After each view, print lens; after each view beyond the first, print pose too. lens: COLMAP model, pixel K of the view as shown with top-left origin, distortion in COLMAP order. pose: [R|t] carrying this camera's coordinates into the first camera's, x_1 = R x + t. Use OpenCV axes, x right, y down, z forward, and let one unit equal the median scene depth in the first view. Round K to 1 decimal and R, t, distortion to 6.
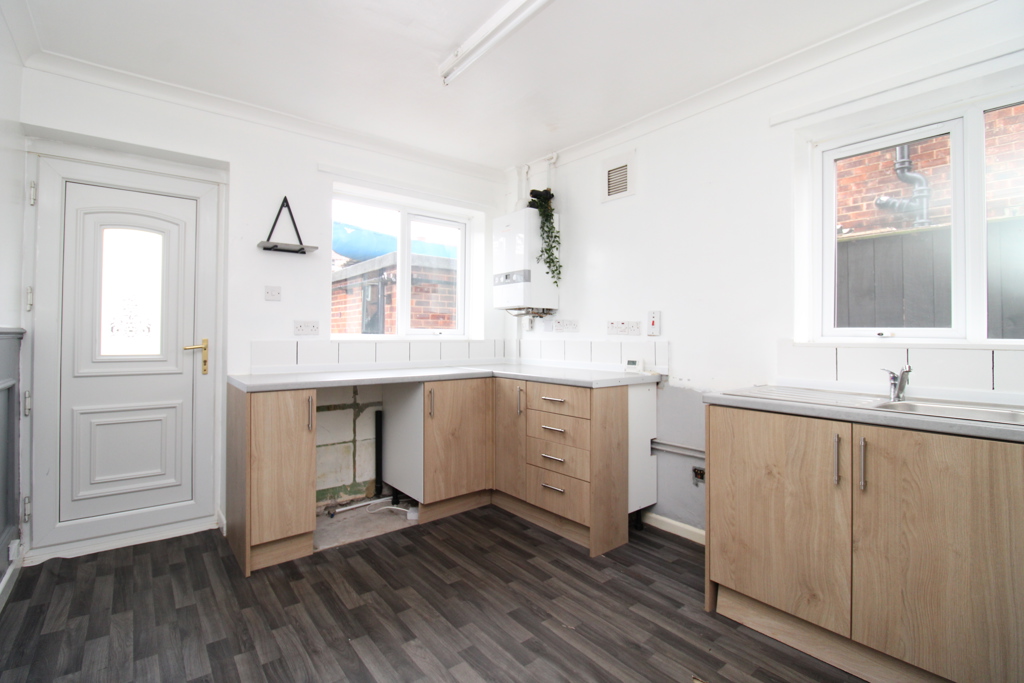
lens RADIAL K [[474.4, 0, 512.0], [0, 474.4, 341.5], [0, 0, 1]] dist [-0.026198, -0.000138]
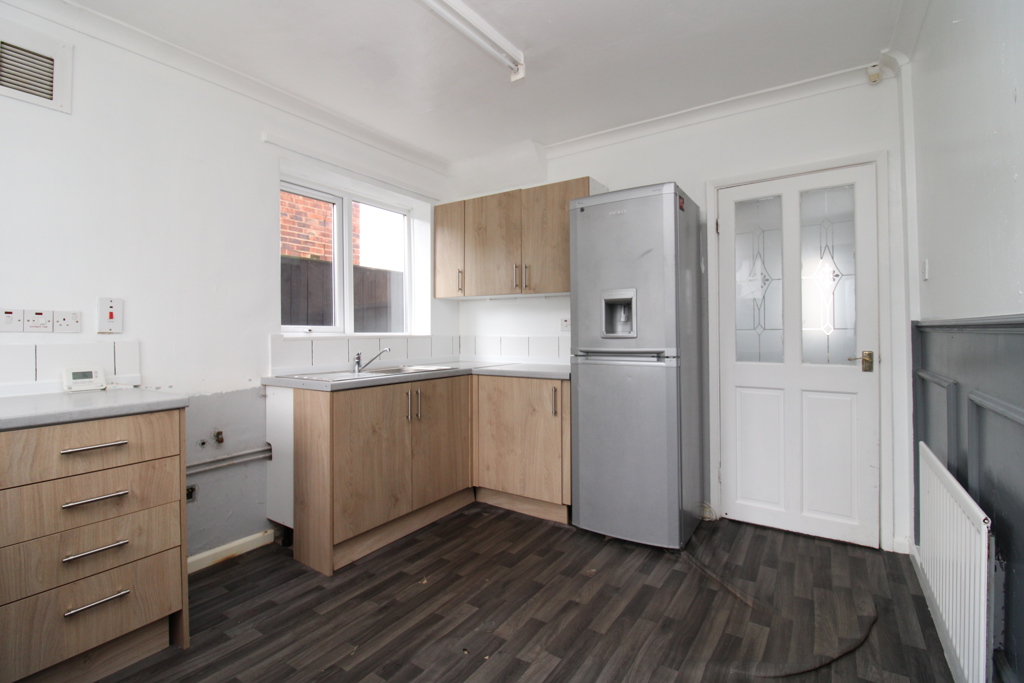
lens RADIAL K [[470.1, 0, 511.6], [0, 470.1, 334.6], [0, 0, 1]] dist [0.001280, -0.000147]
pose [[-0.304495, -0.011813, 0.952441, -0.784763], [0.015438, 0.999731, 0.017335, -0.019037], [-0.952389, 0.019982, -0.304231, 0.909500]]
